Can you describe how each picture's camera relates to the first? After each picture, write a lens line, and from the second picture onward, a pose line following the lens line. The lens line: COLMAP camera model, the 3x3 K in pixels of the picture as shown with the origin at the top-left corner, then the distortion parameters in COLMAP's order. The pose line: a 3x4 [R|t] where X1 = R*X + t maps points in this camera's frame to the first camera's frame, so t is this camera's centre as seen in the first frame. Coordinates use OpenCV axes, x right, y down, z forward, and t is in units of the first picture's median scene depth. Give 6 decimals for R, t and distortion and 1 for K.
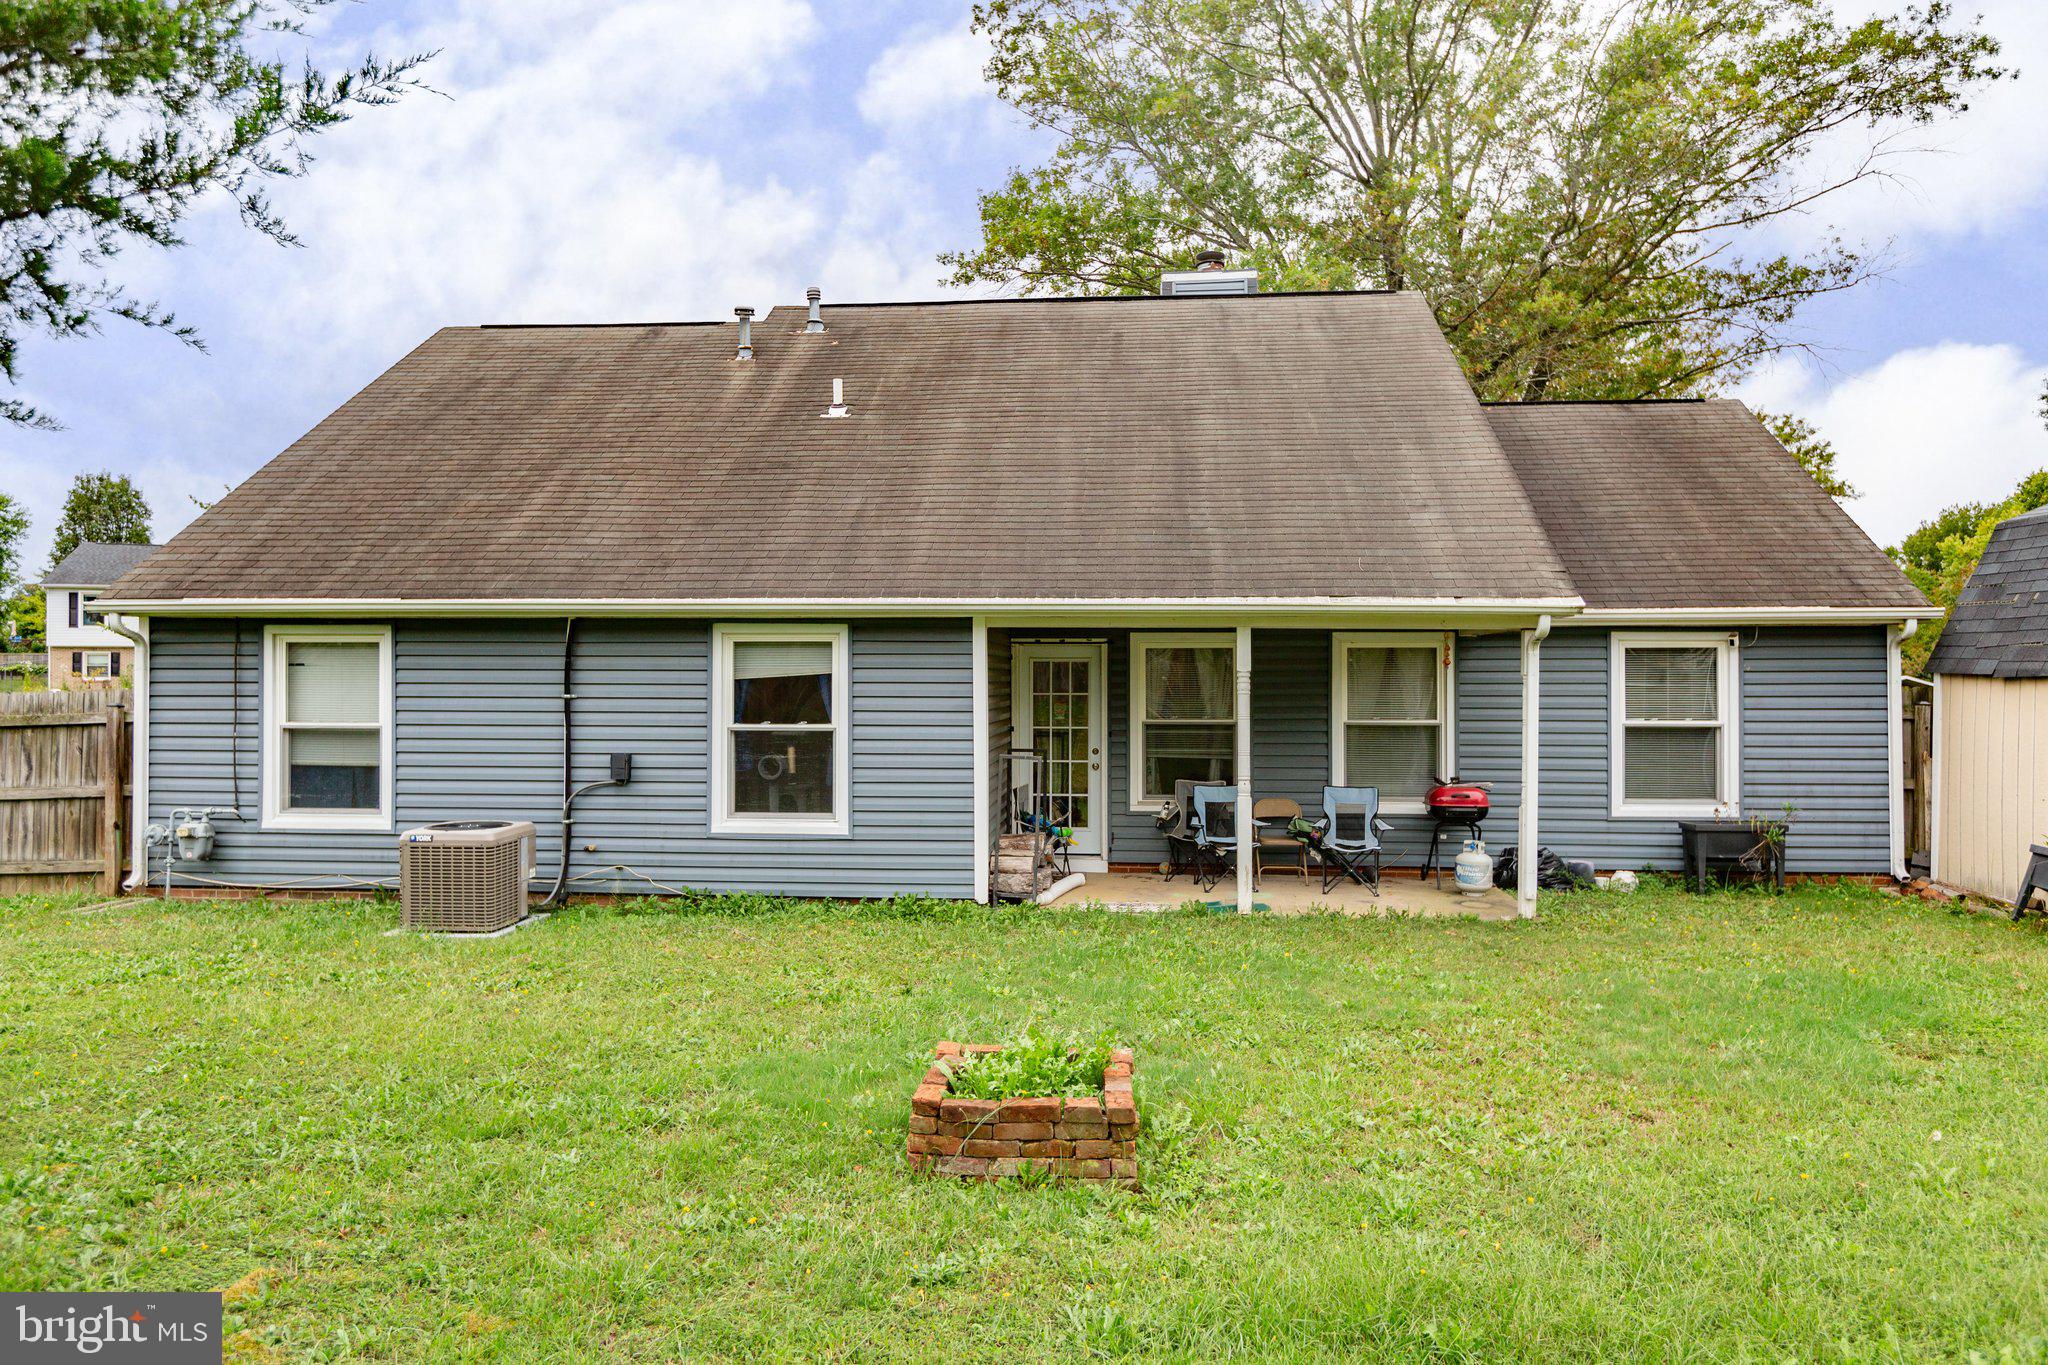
lens RADIAL K [[1344.4, 0, 1028.3], [0, 1344.4, 696.5], [0, 0, 1]] dist [-0.005238, -0.003457]
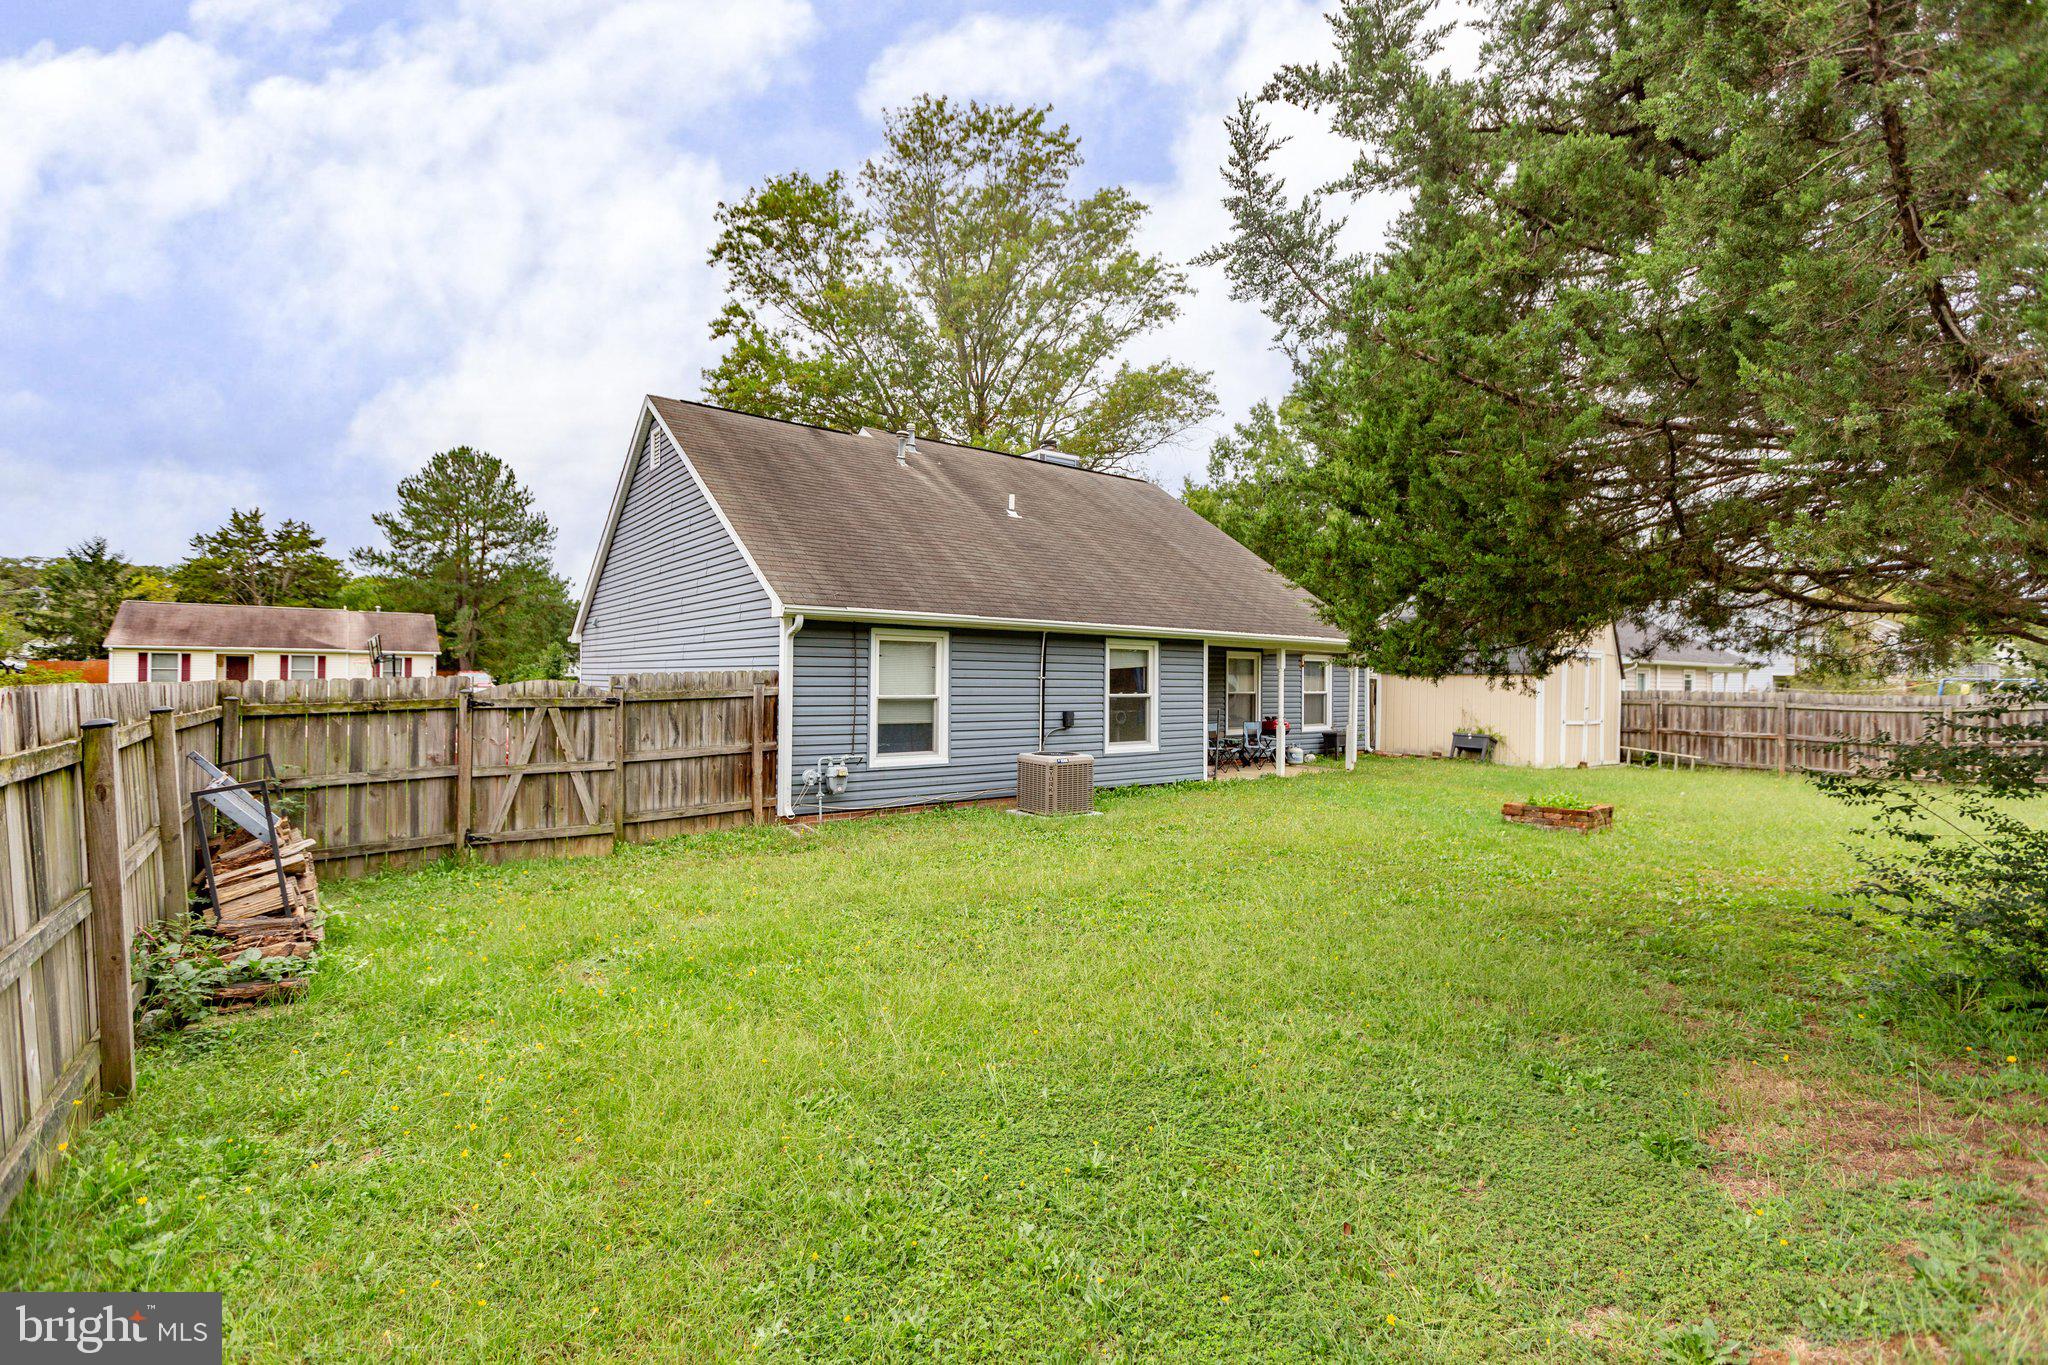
lens RADIAL K [[913.5, 0, 1022.7], [0, 913.5, 692.5], [0, 0, 1]] dist [0.001433, 0.000131]
pose [[0.740858, -0.004764, 0.671645, -1.113768], [0.002007, 0.999986, 0.004880, 0.012277], [-0.671659, -0.002268, 0.740857, 0.156846]]
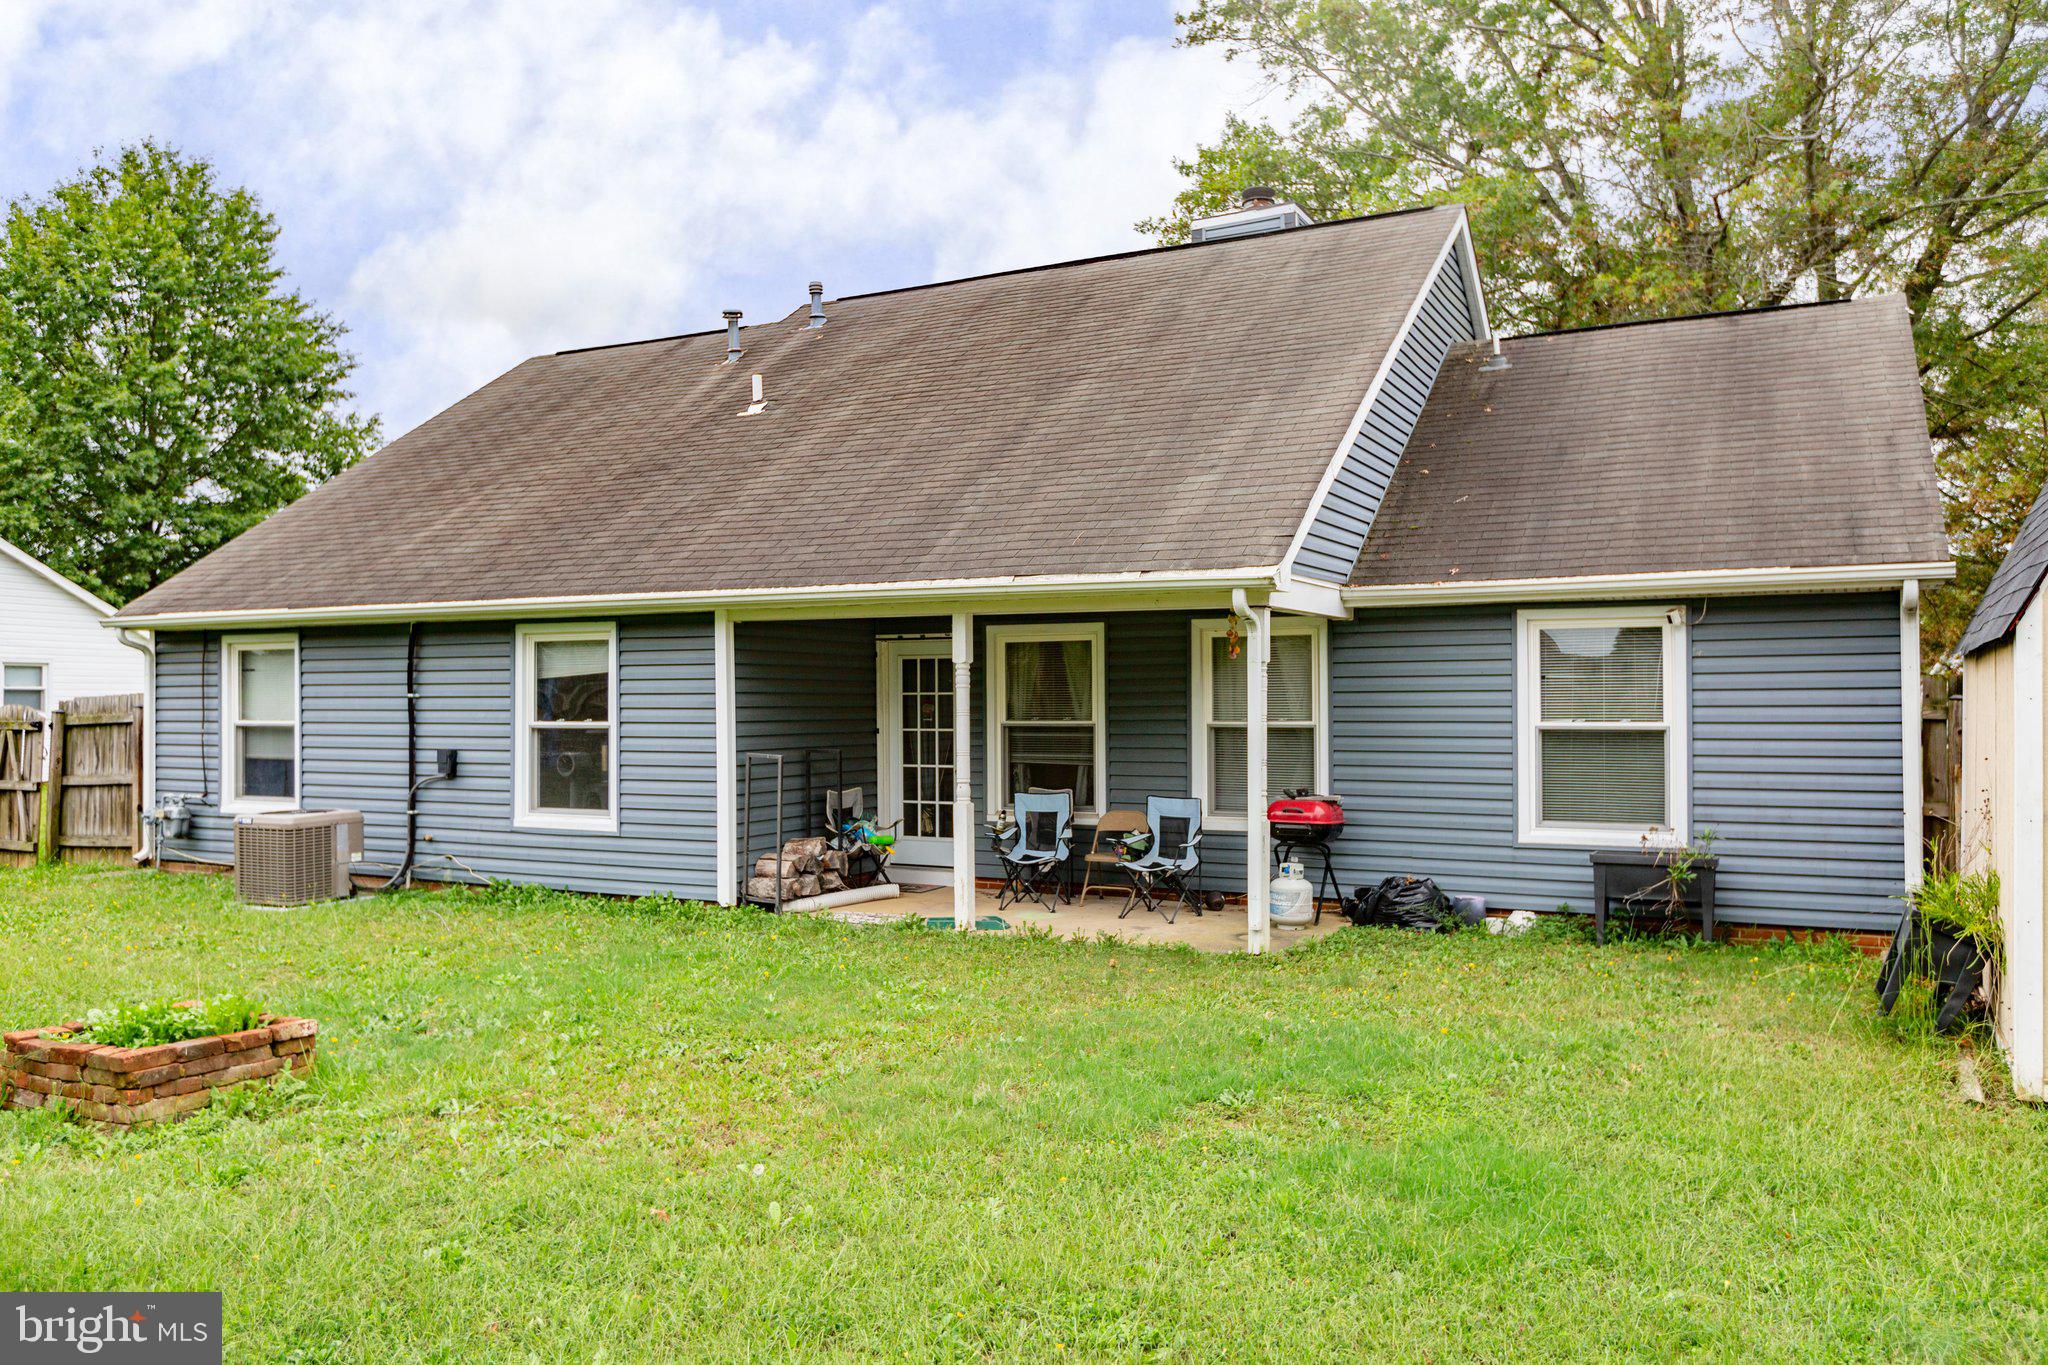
lens RADIAL K [[1471.0, 0, 1023.4], [0, 1471.0, 730.0], [0, 0, 1]] dist [0.002617, -0.029828]
pose [[0.926640, 0.002835, -0.375940, 0.539691], [-0.000178, 0.999975, 0.007101, 0.018354], [0.375951, -0.006513, 0.926617, 0.093326]]
